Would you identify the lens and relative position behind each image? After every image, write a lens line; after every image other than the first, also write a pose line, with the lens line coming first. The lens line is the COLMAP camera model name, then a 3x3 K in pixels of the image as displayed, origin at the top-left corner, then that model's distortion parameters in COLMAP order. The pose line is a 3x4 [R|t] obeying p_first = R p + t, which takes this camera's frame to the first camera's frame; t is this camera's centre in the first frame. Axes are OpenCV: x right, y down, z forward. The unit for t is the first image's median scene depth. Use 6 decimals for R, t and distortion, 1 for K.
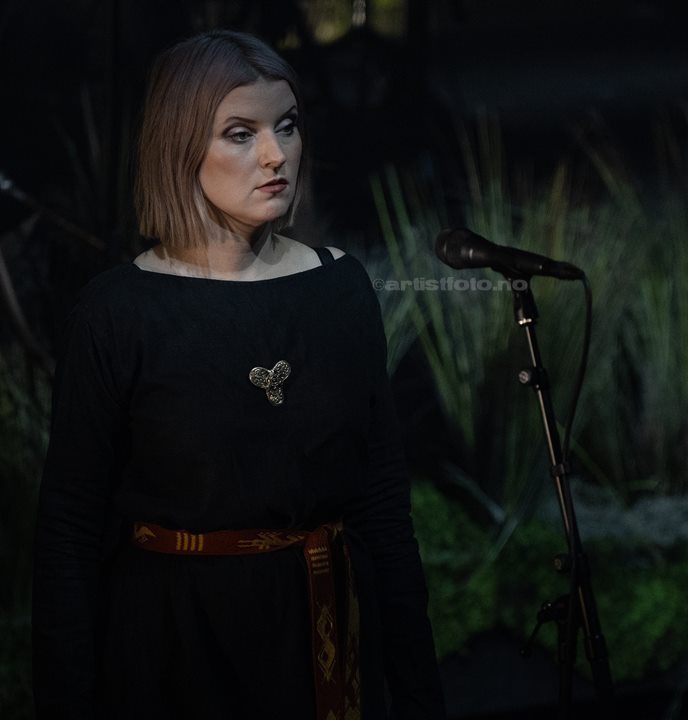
lens RADIAL K [[4838.3, 0, 343.8], [0, 4838.3, 360.7], [0, 0, 1]] dist [-0.050063, 0.000000]
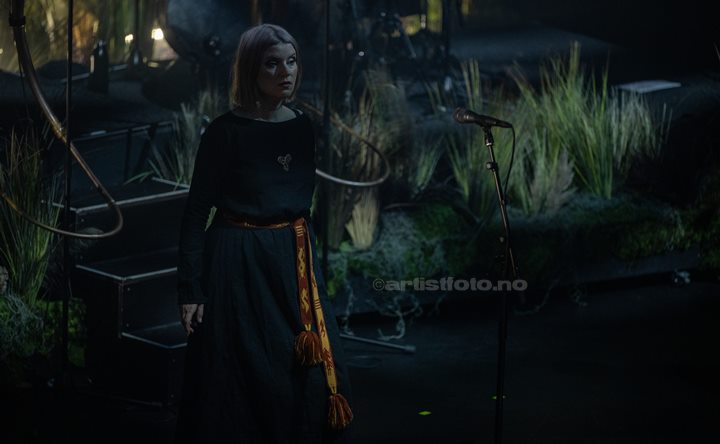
lens RADIAL K [[3489.4, 0, 360.6], [0, 3489.4, 221.7], [0, 0, 1]] dist [-0.598785, 0.000000]
pose [[0.999881, 0.000109, 0.015417, -0.057920], [-0.000233, 0.999967, 0.008060, 0.017831], [-0.015416, -0.008062, 0.999849, -0.830641]]
